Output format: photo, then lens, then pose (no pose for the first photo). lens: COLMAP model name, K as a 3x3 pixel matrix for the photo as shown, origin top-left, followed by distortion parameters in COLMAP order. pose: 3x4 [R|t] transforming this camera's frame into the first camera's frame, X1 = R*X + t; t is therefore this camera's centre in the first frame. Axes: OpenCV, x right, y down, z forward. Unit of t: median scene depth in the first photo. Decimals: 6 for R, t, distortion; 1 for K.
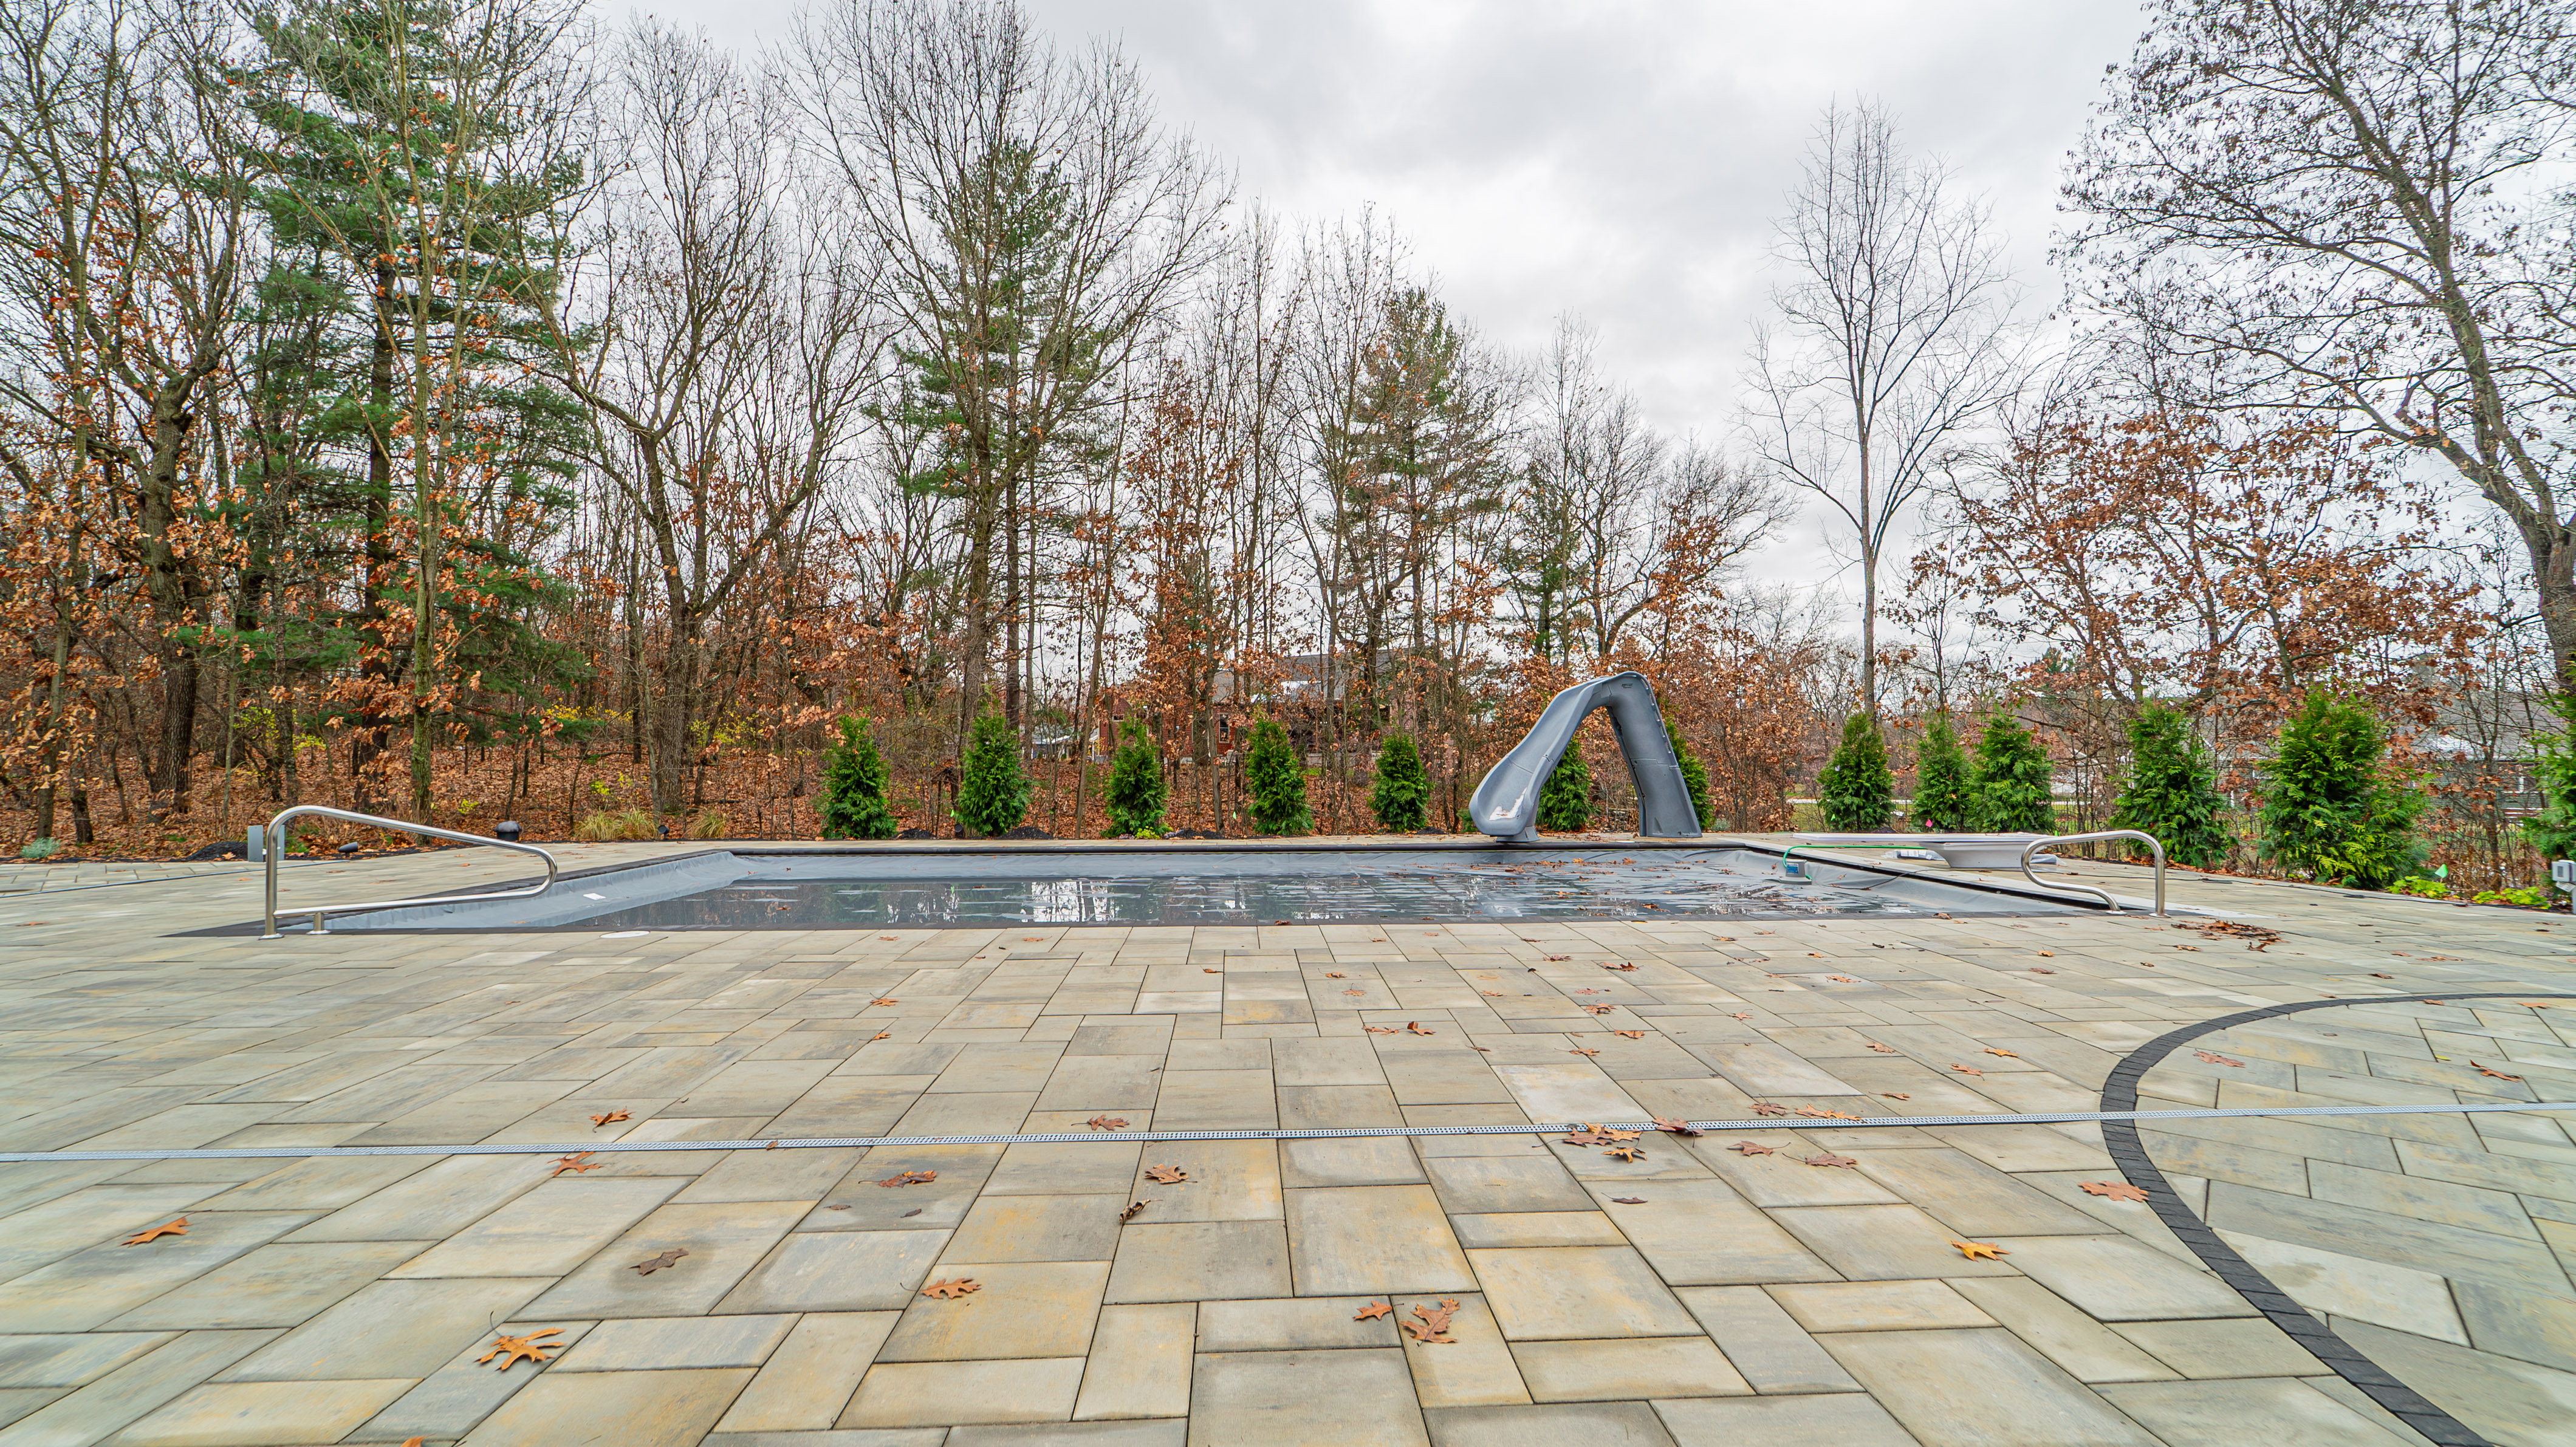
lens RADIAL K [[1063.5, 0, 1293.1], [0, 1063.5, 727.0], [0, 0, 1]] dist [0.001704, -0.000327]
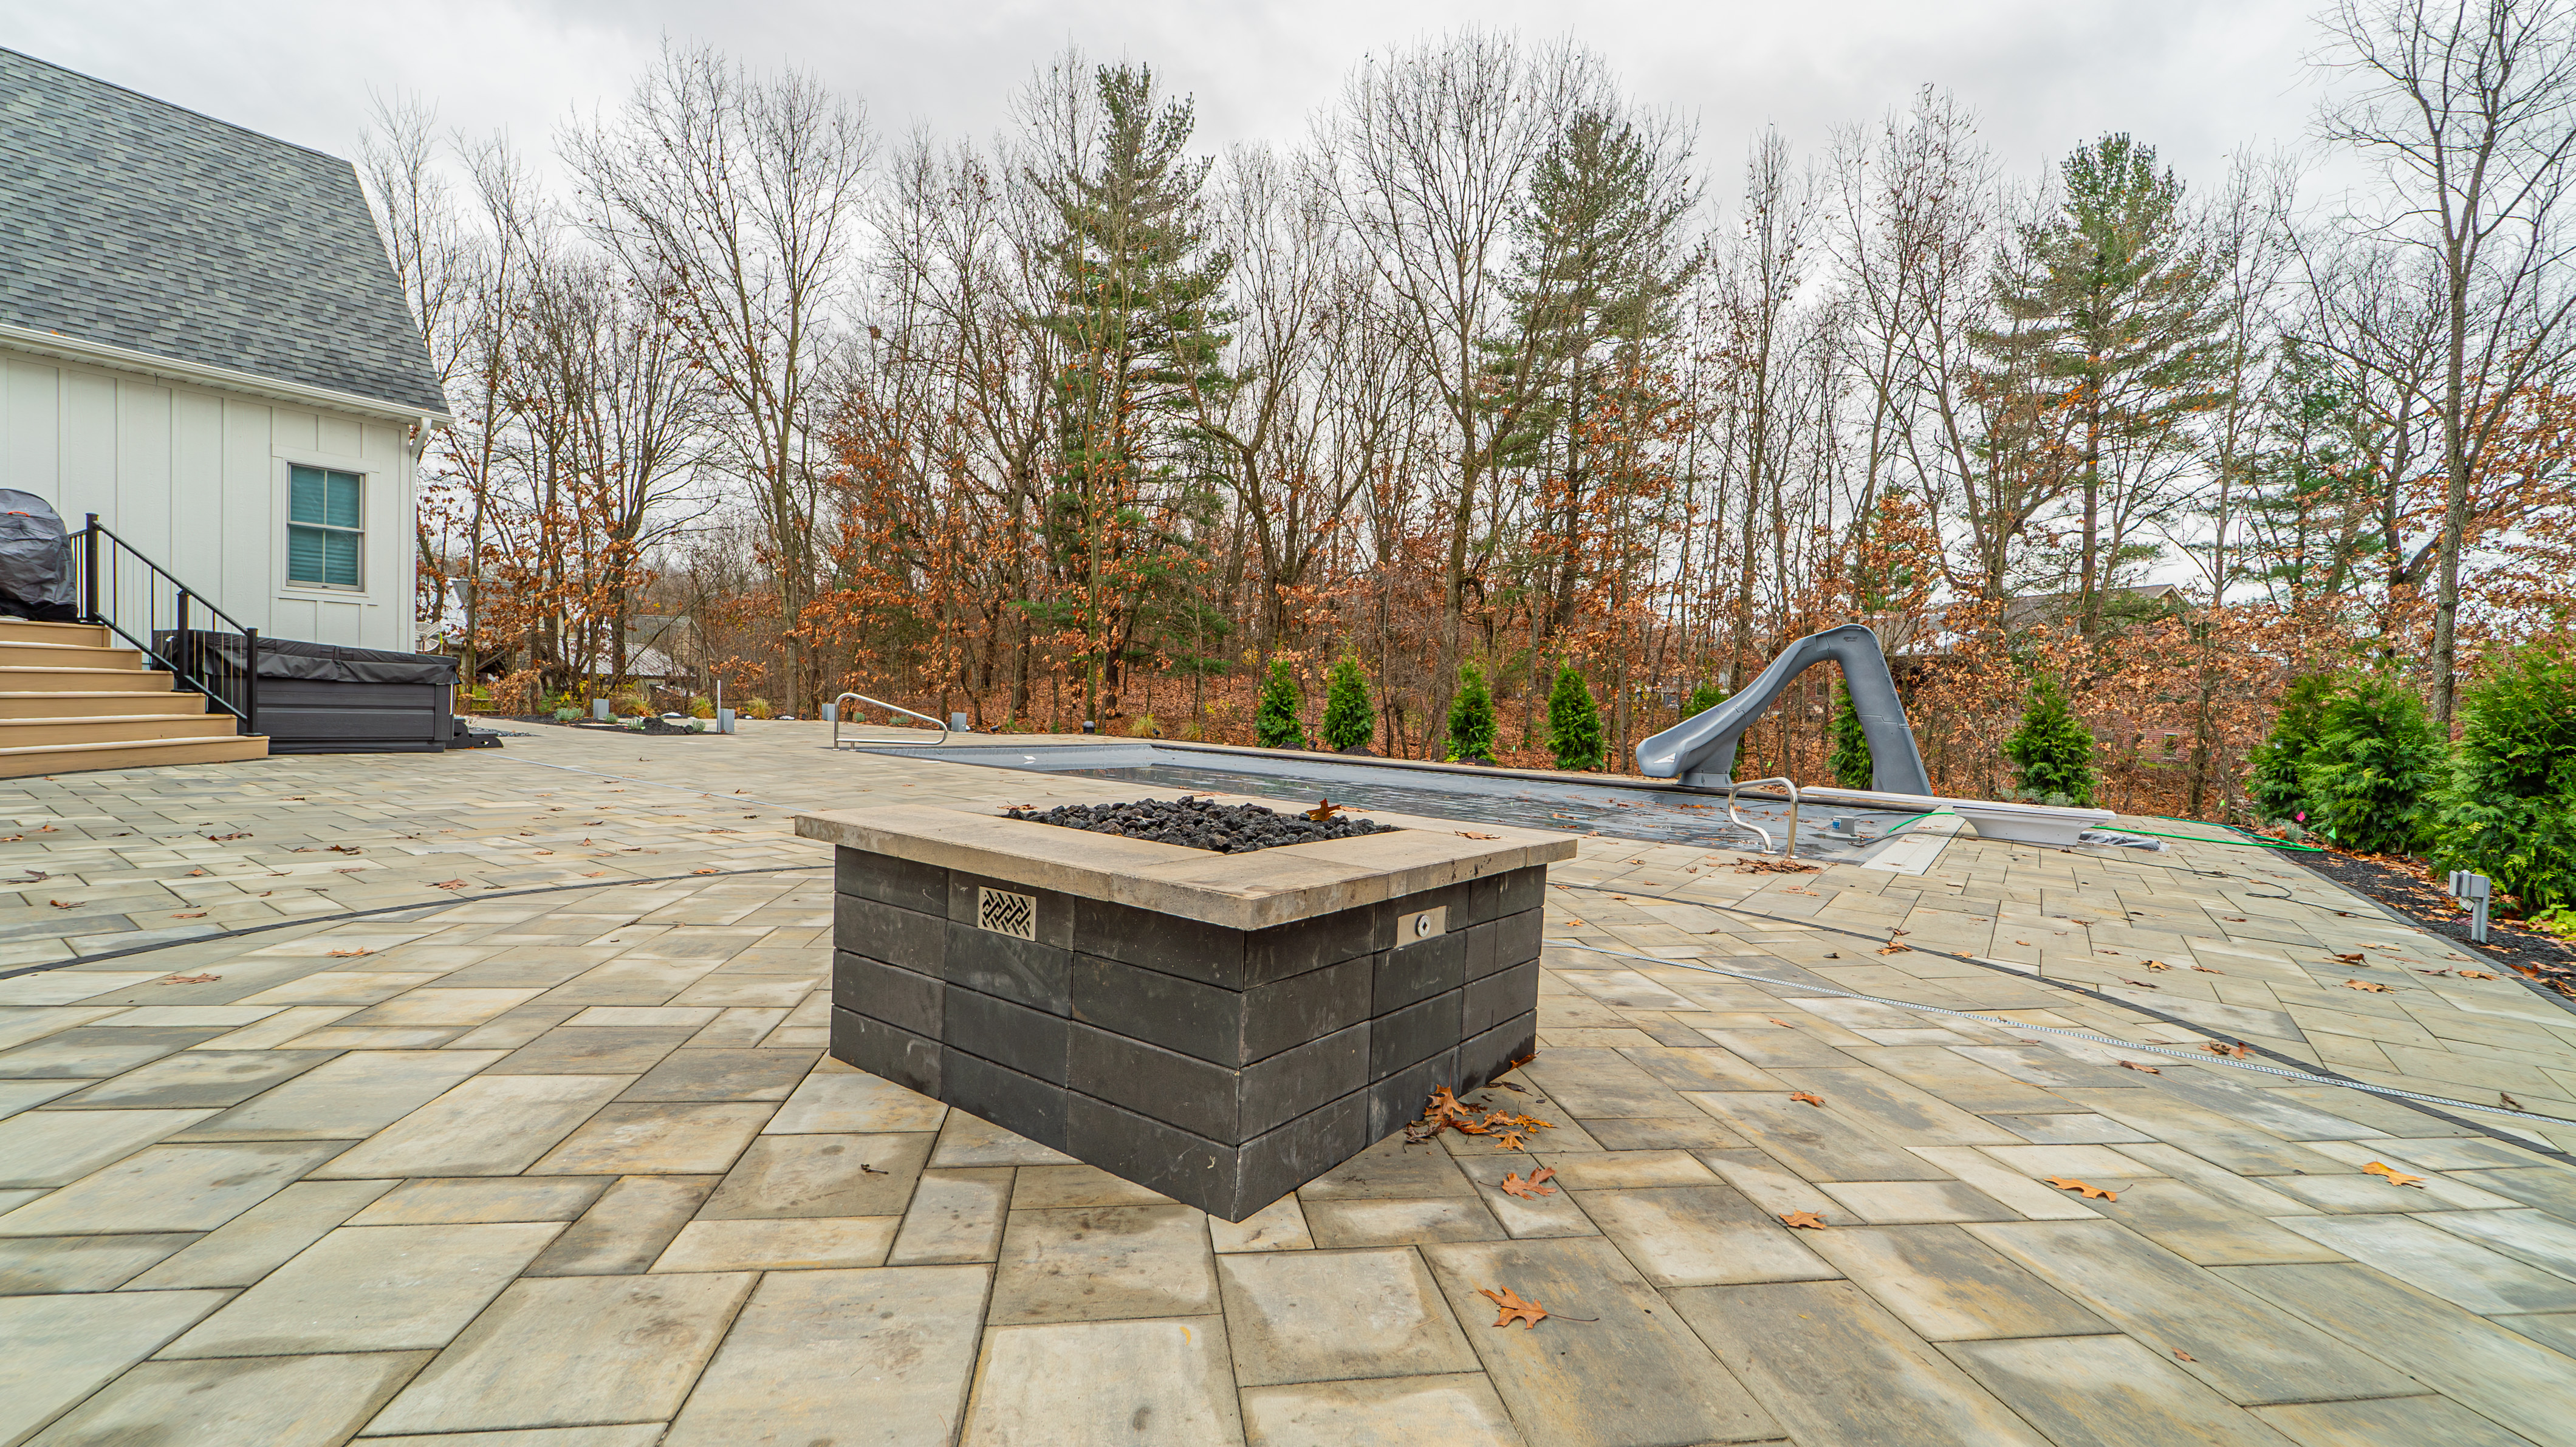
lens RADIAL K [[1063.5, 0, 1293.1], [0, 1063.5, 727.0], [0, 0, 1]] dist [0.001704, -0.000327]
pose [[0.782937, 0.053752, -0.619774, 0.422298], [-0.023901, 0.998124, 0.056373, -0.001012], [0.621641, -0.029324, 0.782753, -0.058657]]
